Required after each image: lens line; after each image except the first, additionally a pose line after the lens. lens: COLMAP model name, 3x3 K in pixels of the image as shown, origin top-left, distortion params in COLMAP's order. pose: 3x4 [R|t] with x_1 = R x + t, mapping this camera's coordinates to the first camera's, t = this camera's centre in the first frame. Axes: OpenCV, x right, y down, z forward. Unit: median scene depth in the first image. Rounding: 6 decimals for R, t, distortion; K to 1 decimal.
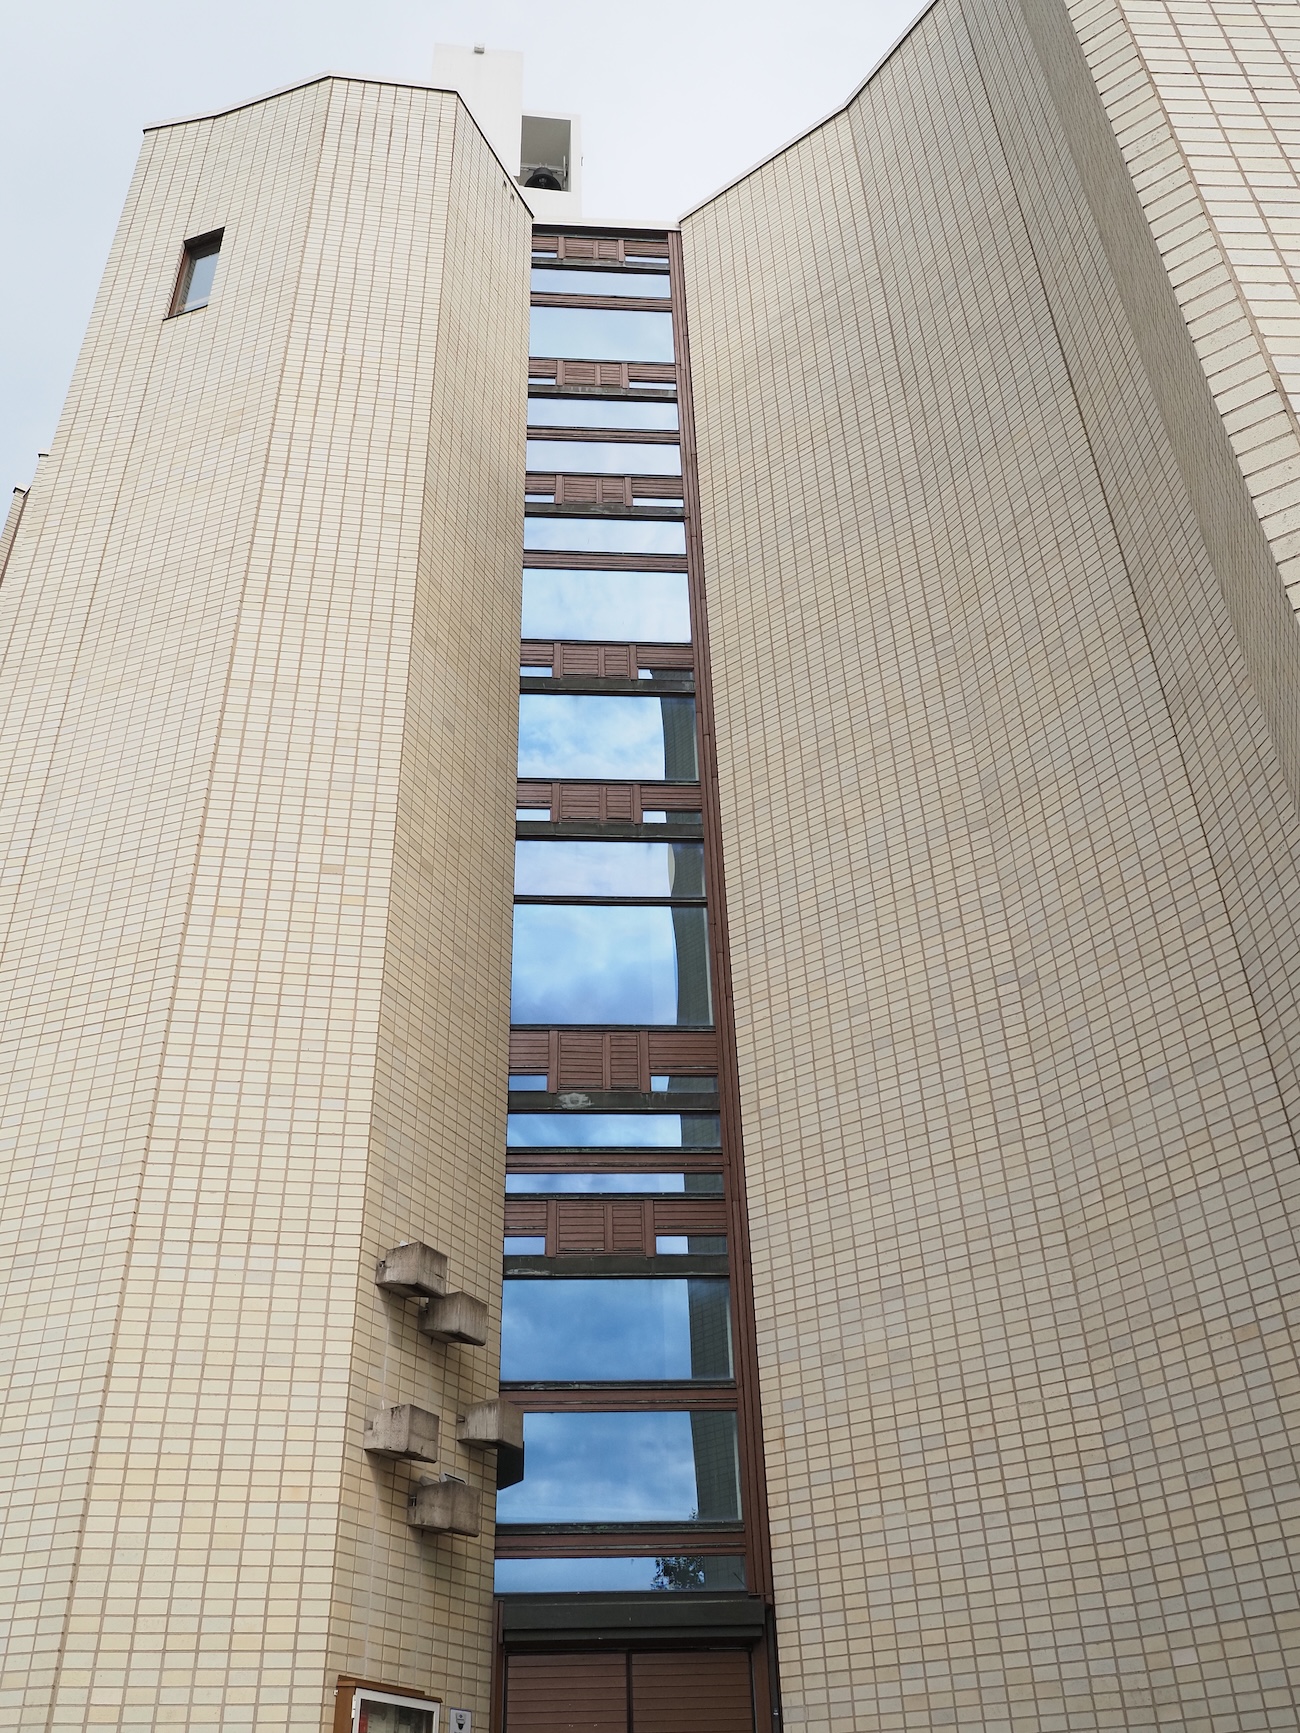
lens RADIAL K [[1530.3, 0, 650.0], [0, 1530.3, 866.5], [0, 0, 1]] dist [-0.005078, -0.003023]
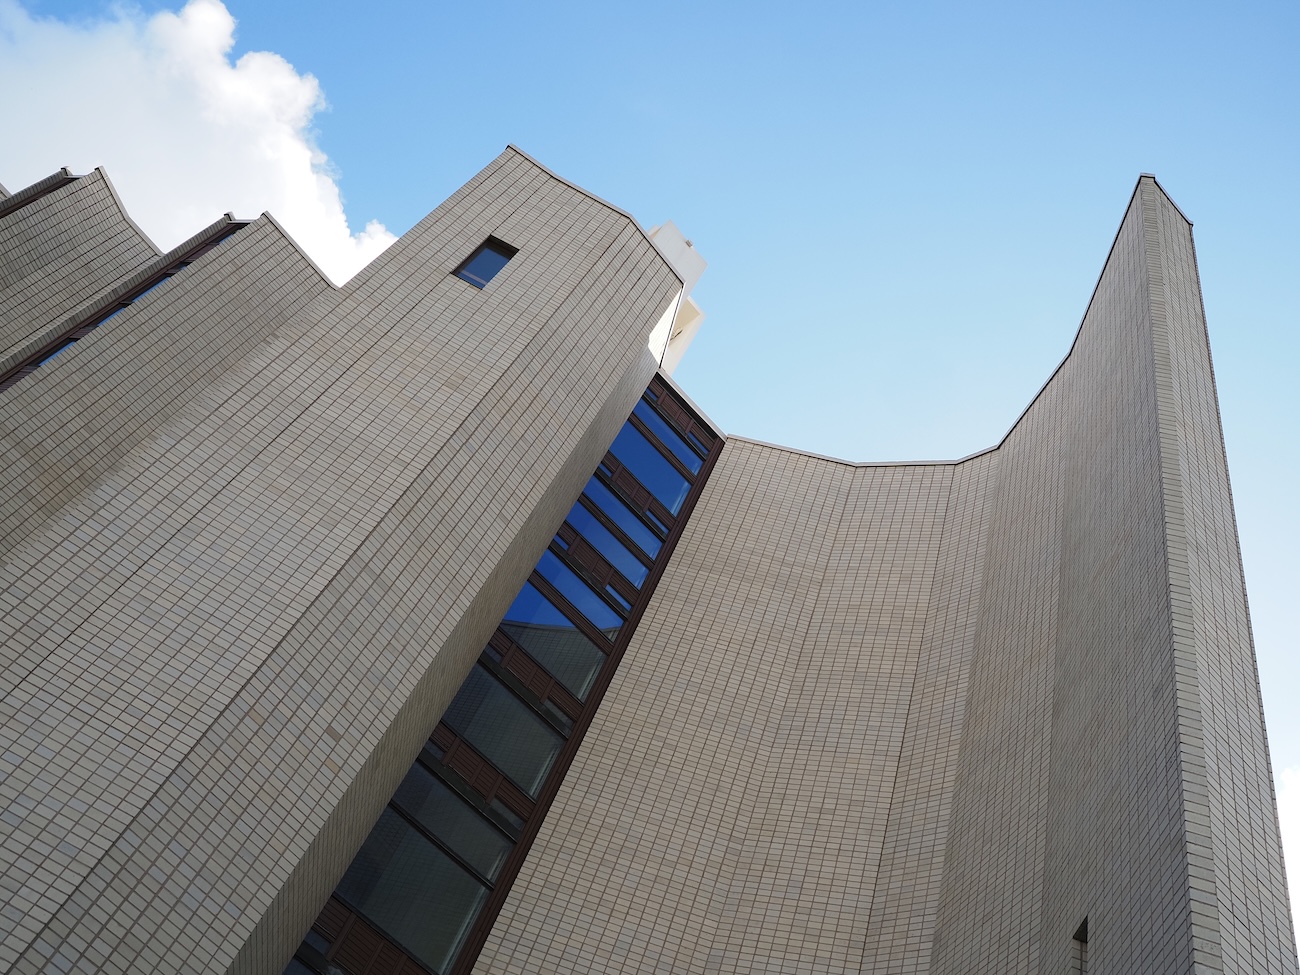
lens RADIAL K [[1147.9, 0, 650.0], [0, 1147.9, 487.5], [0, 0, 1]] dist [-0.005078, -0.003023]
pose [[0.716608, 0.671658, 0.188011, -0.244411], [-0.617314, 0.736239, -0.277266, -0.034992], [-0.324649, 0.082629, 0.942218, -0.027135]]
